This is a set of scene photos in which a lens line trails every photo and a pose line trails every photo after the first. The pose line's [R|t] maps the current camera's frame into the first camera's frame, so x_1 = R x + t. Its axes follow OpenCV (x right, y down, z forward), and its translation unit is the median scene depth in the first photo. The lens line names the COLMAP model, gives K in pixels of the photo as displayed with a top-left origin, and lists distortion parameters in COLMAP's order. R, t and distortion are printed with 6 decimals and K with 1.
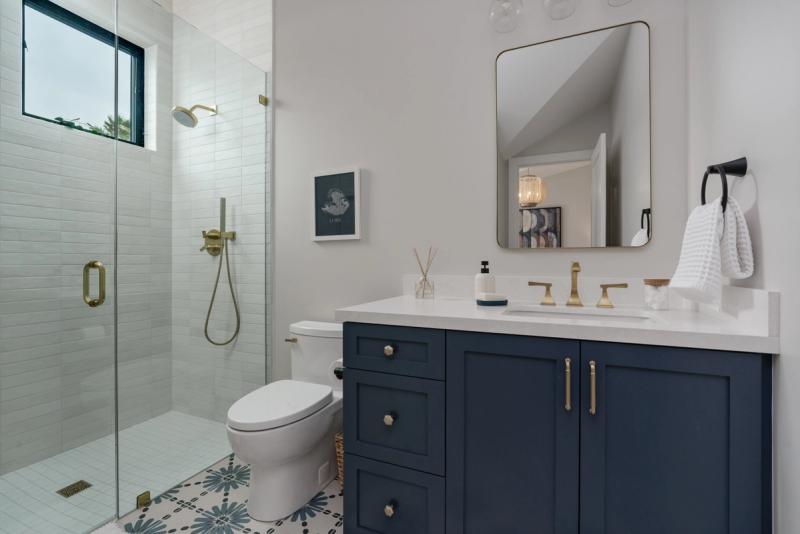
lens RADIAL K [[362.0, 0, 401.2], [0, 362.0, 265.0], [0, 0, 1]] dist [-0.017464, 0.002426]
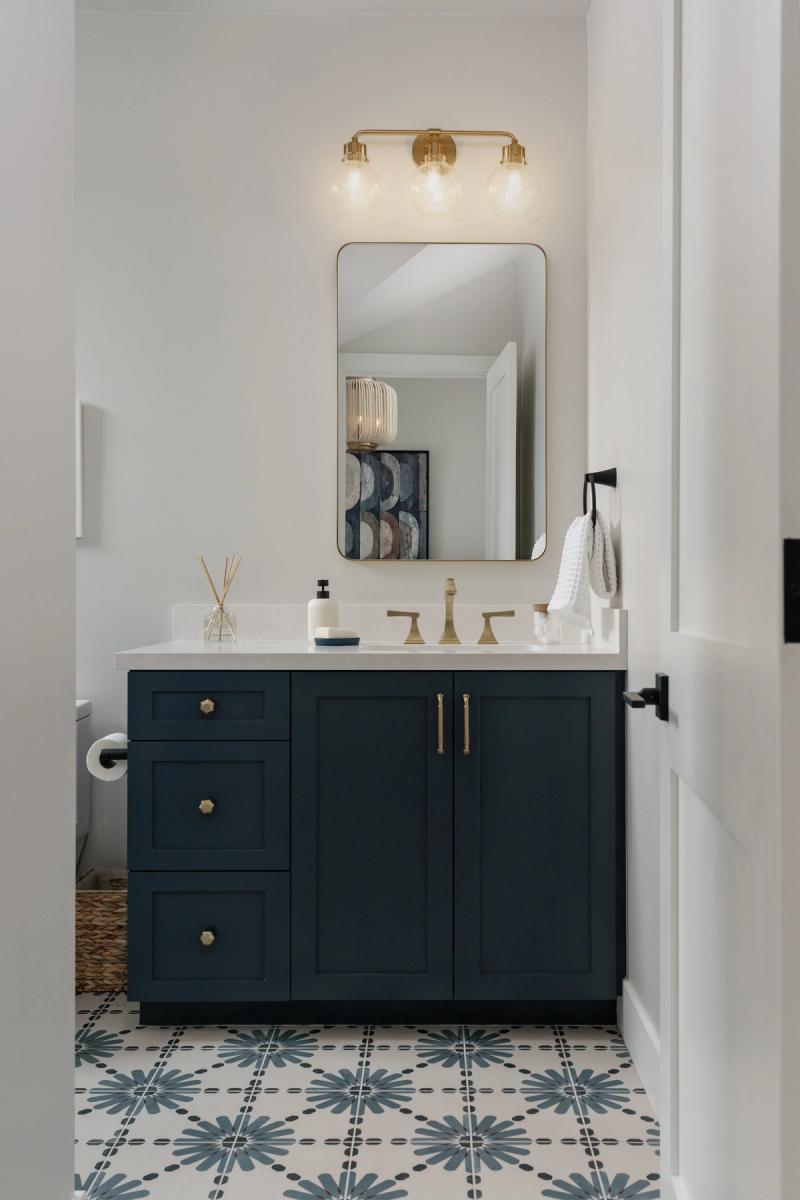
lens RADIAL K [[948.9, 0, 401.0], [0, 948.9, 599.1], [0, 0, 1]] dist [0.008462, -0.020557]
pose [[0.925714, -0.003368, 0.378210, -0.326061], [0.000179, 0.999964, 0.008467, 0.010852], [-0.378225, -0.007770, 0.925681, -0.719348]]
